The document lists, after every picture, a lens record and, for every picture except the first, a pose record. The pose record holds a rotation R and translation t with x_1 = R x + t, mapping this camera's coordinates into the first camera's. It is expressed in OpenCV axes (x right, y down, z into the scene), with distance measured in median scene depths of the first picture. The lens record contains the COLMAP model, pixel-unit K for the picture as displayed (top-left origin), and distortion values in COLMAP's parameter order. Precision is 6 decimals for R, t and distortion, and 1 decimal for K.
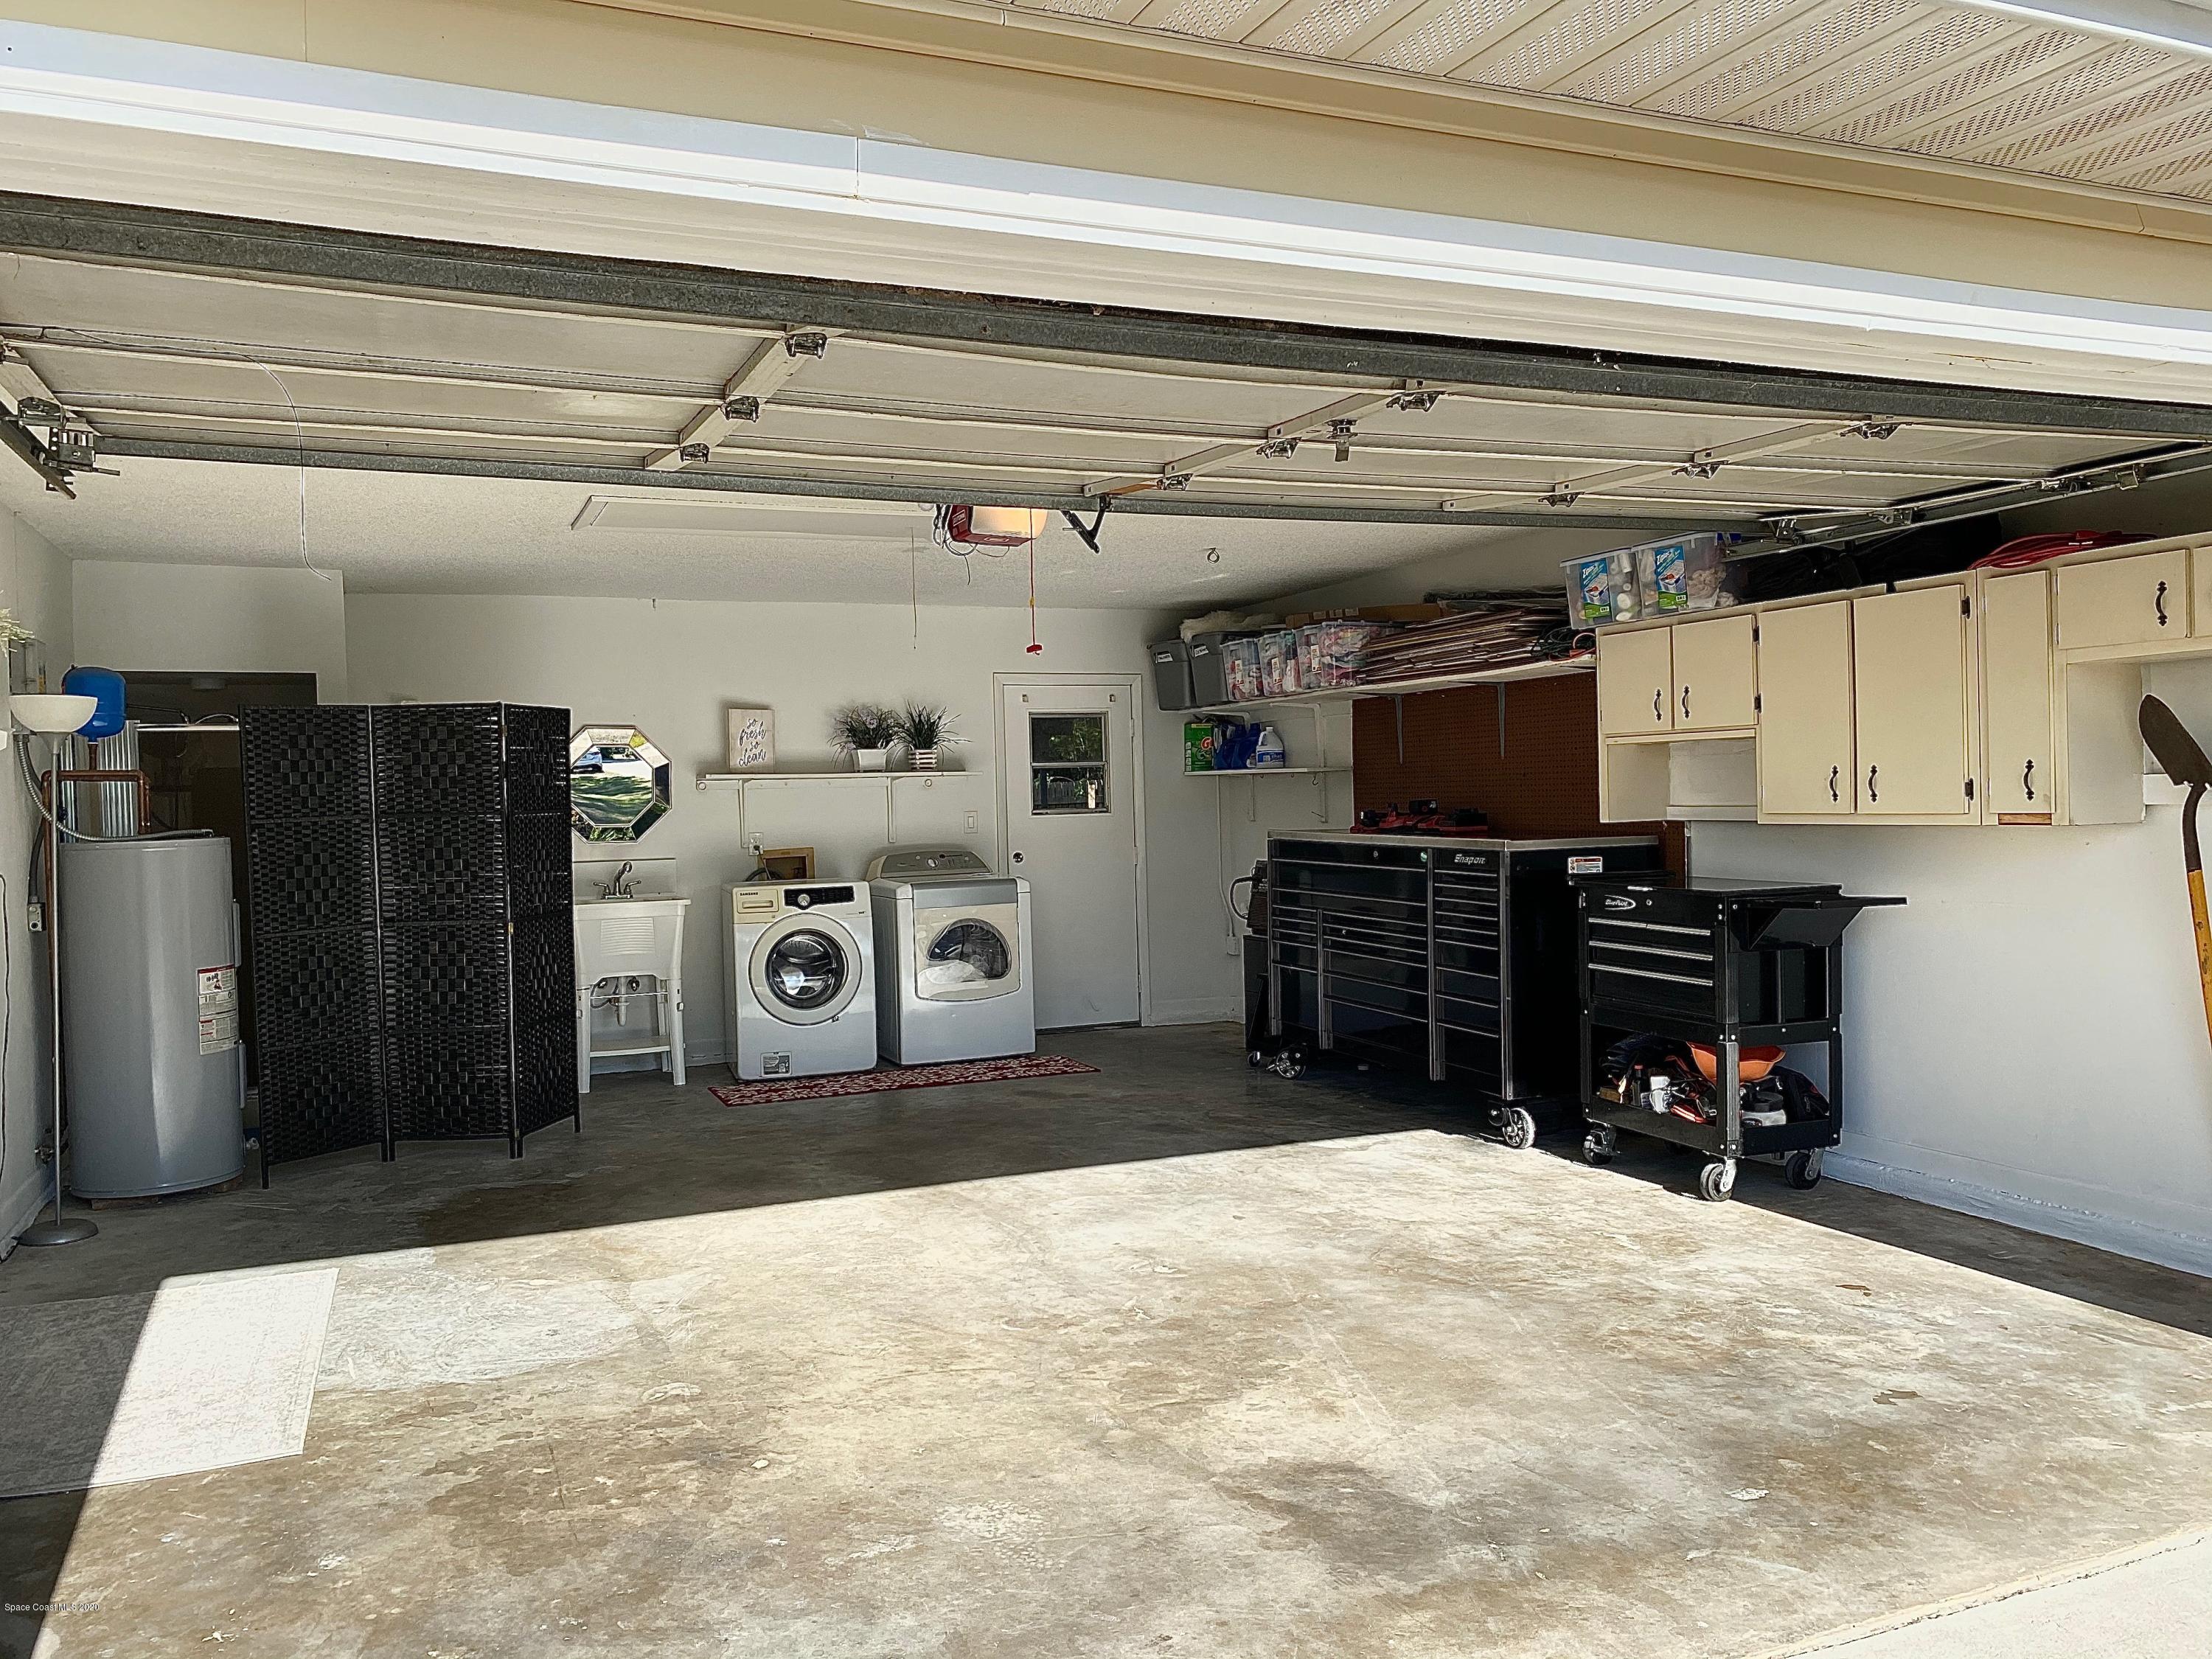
lens RADIAL K [[1689.5, 0, 1114.1], [0, 1689.5, 832.0], [0, 0, 1]] dist [0.042329, -0.039766]
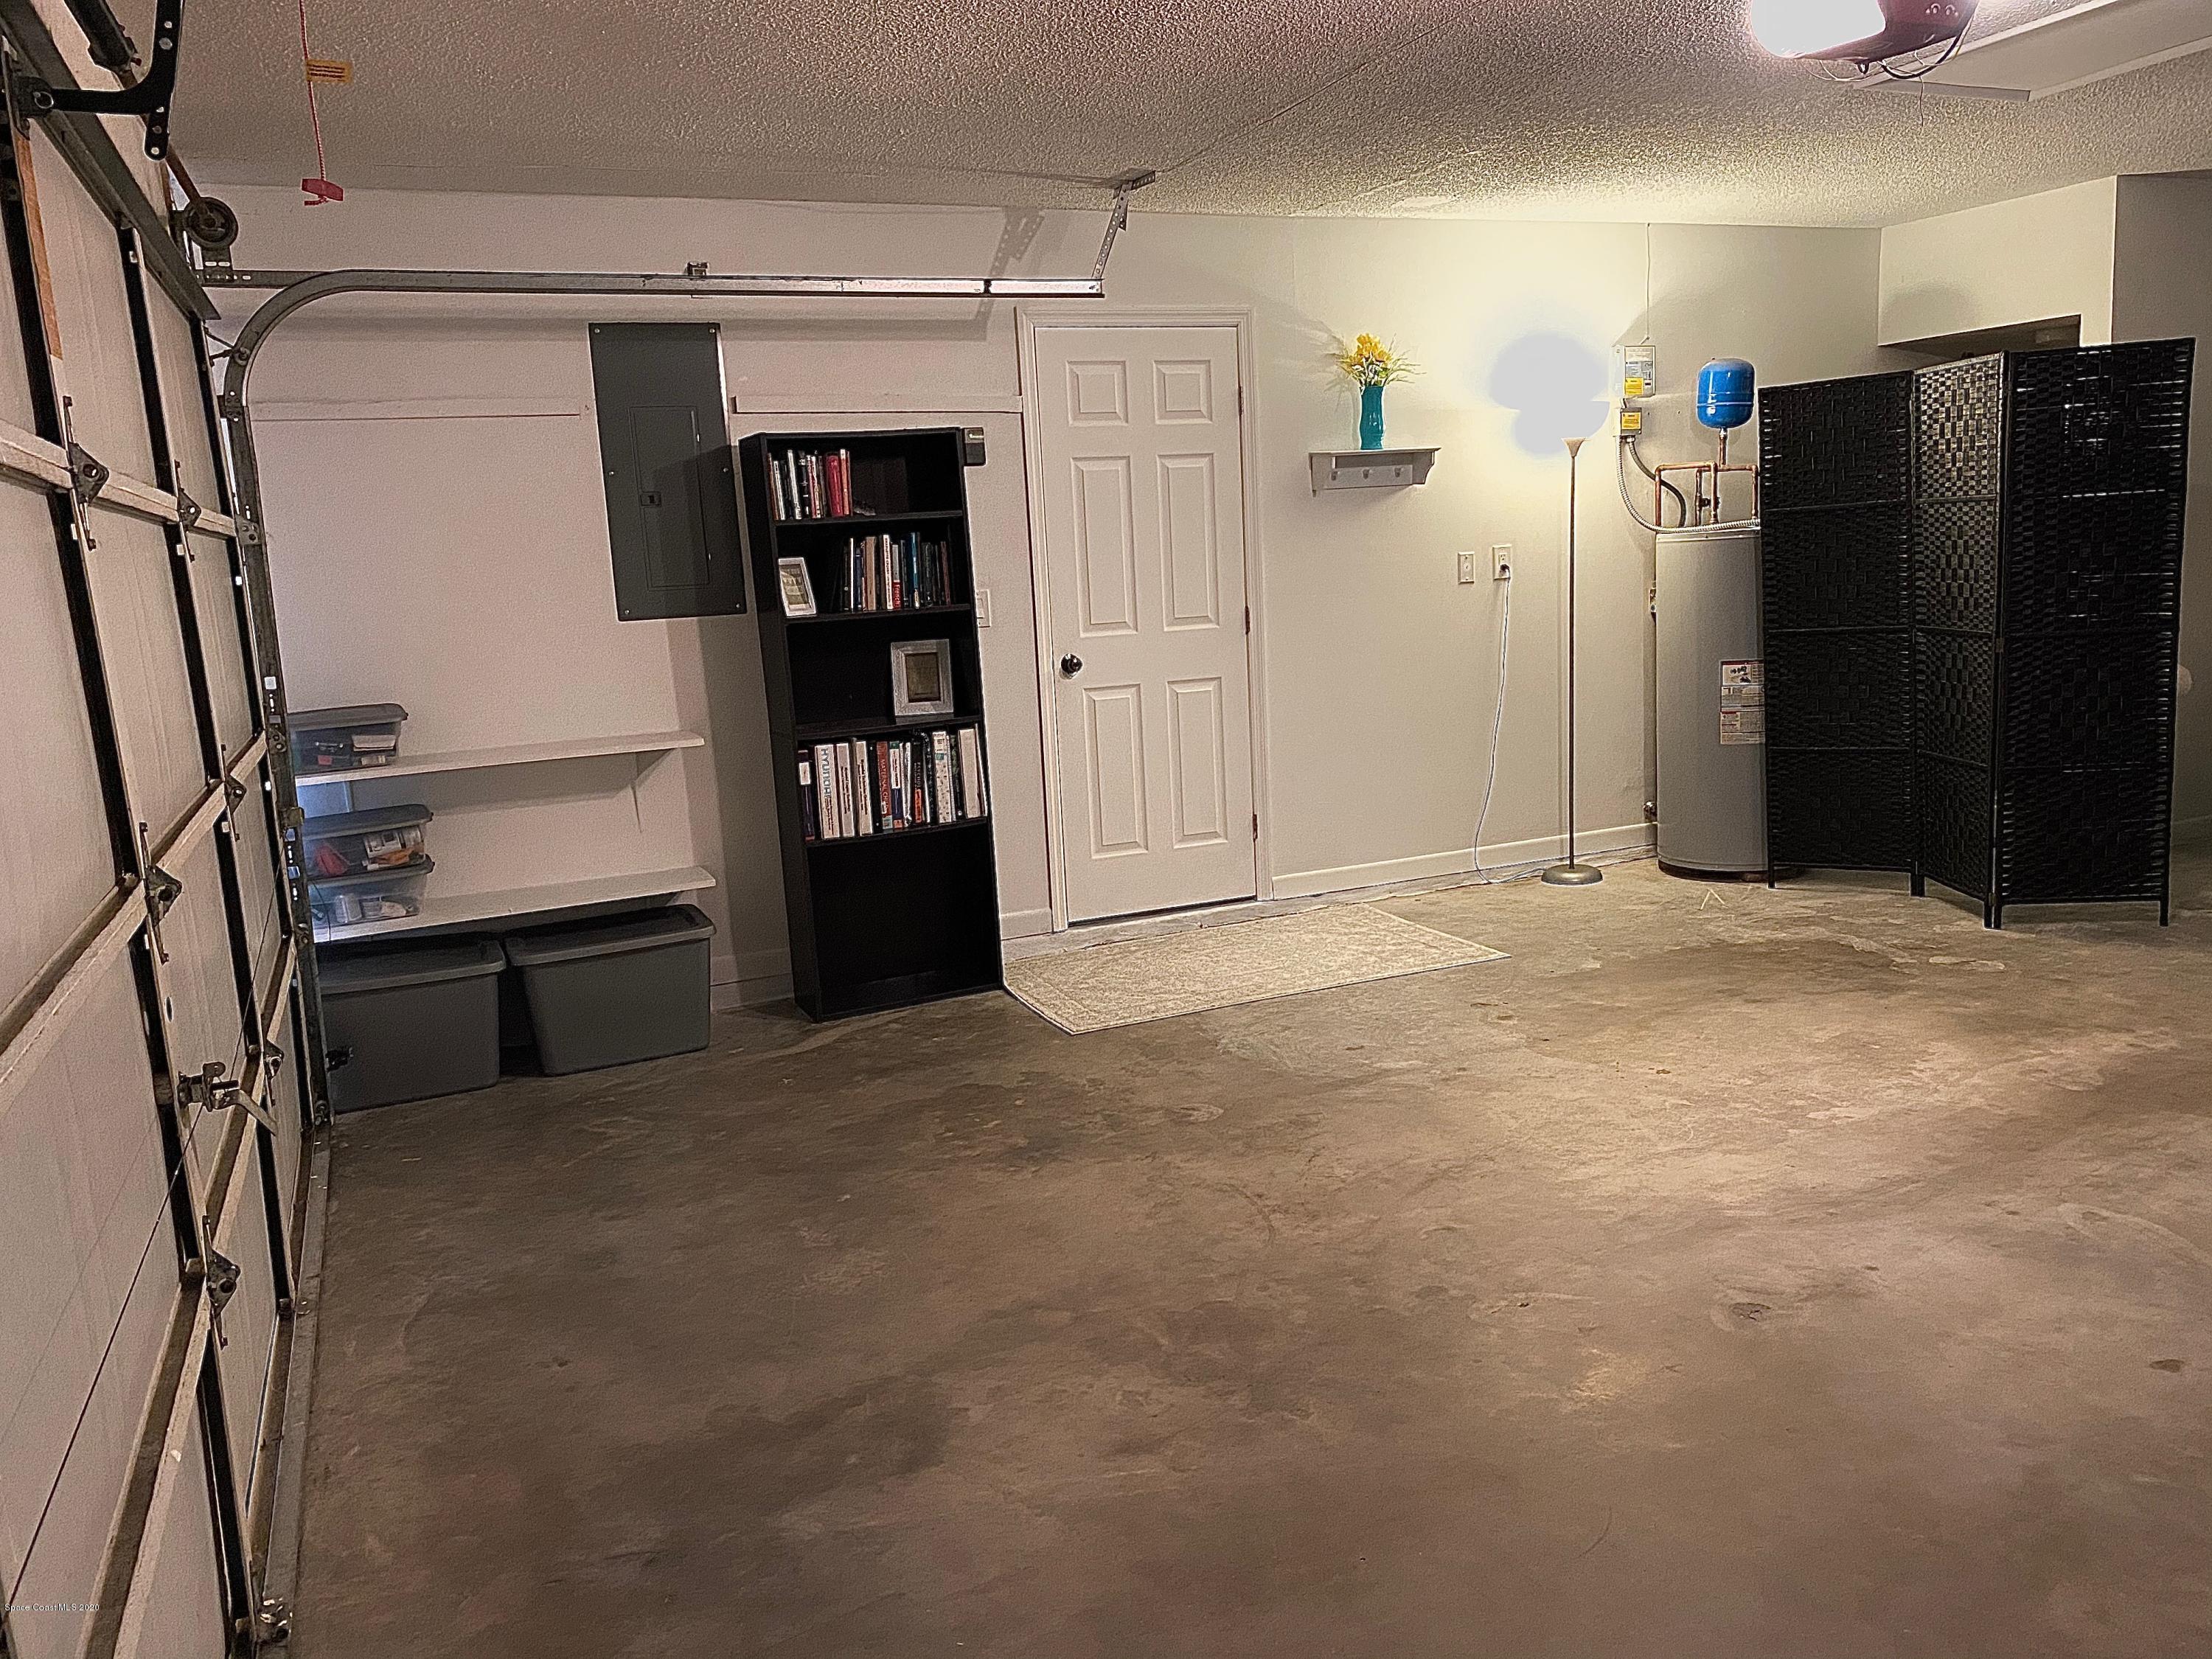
lens RADIAL K [[1689.5, 0, 1114.1], [0, 1689.5, 832.0], [0, 0, 1]] dist [0.042329, -0.039766]
pose [[0.006729, 0.194740, -0.980832, 0.649169], [0.032793, 0.980283, 0.194856, -0.039564], [0.999440, -0.033476, 0.000210, 0.852771]]
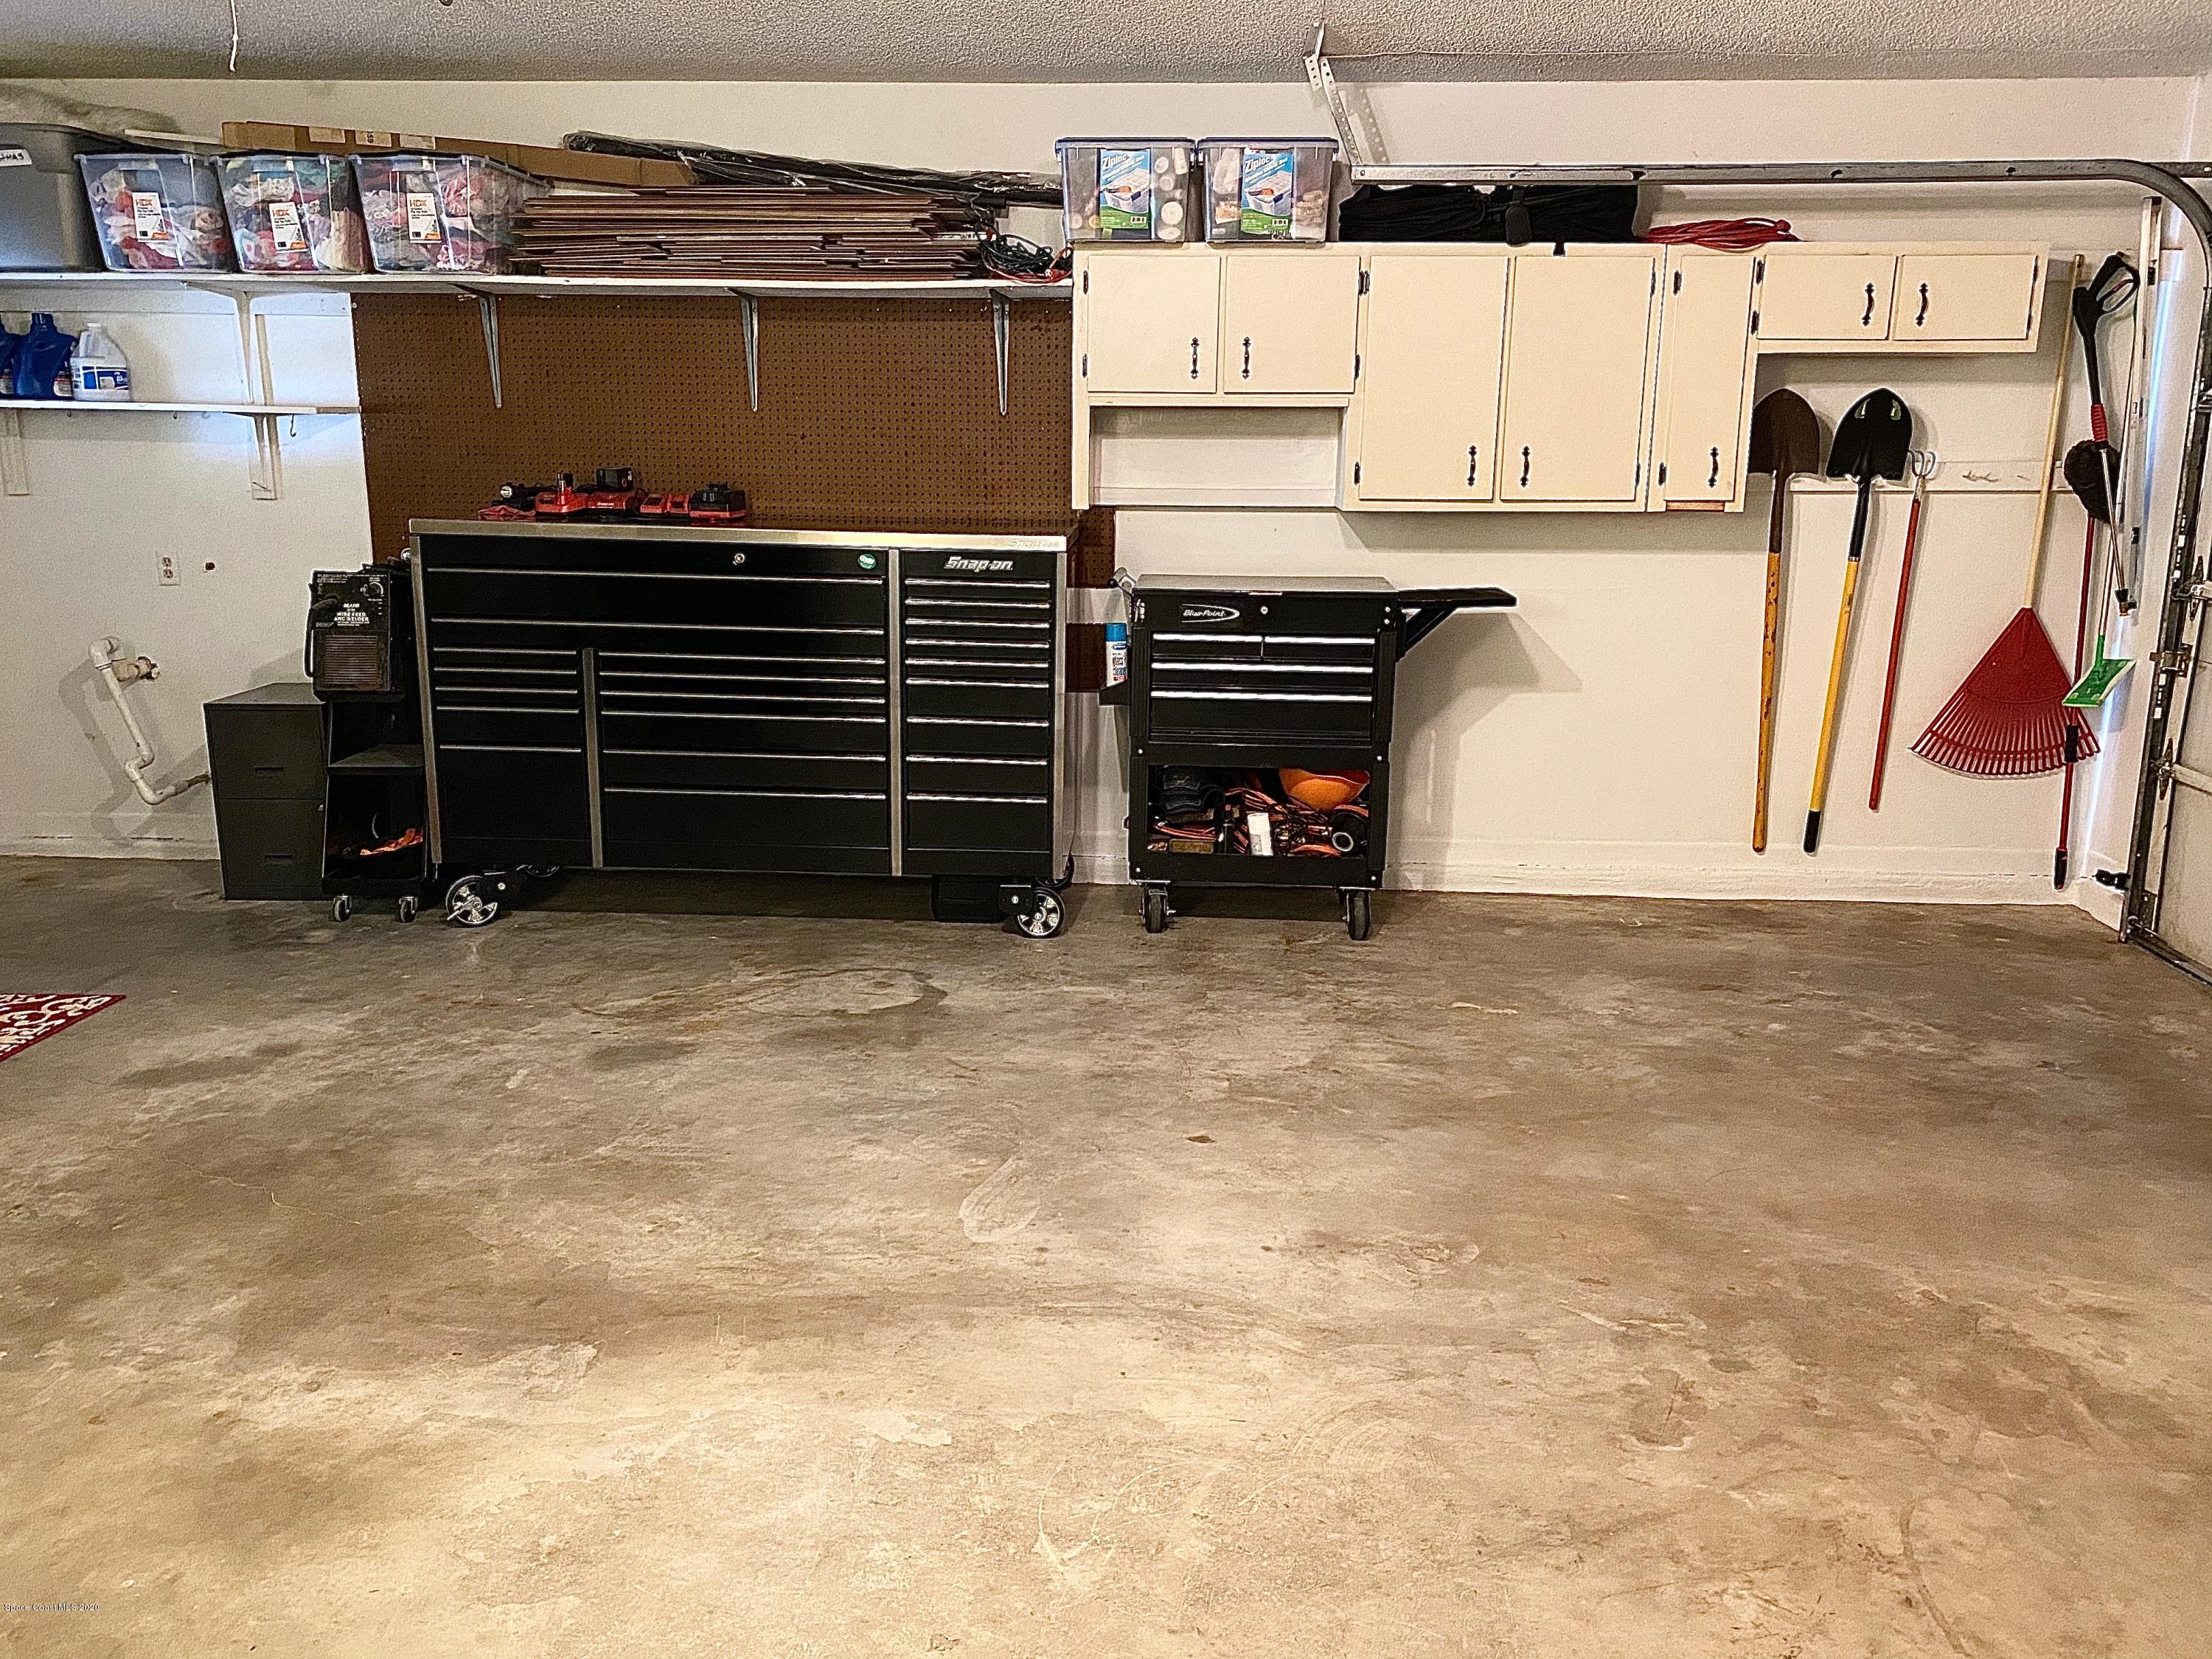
lens RADIAL K [[1689.5, 0, 1114.1], [0, 1689.5, 832.0], [0, 0, 1]] dist [0.042329, -0.039766]
pose [[0.433698, -0.184057, 0.882060, -0.604697], [0.000246, 0.978939, 0.204152, -0.026972], [-0.901058, -0.088323, 0.424609, 0.933846]]
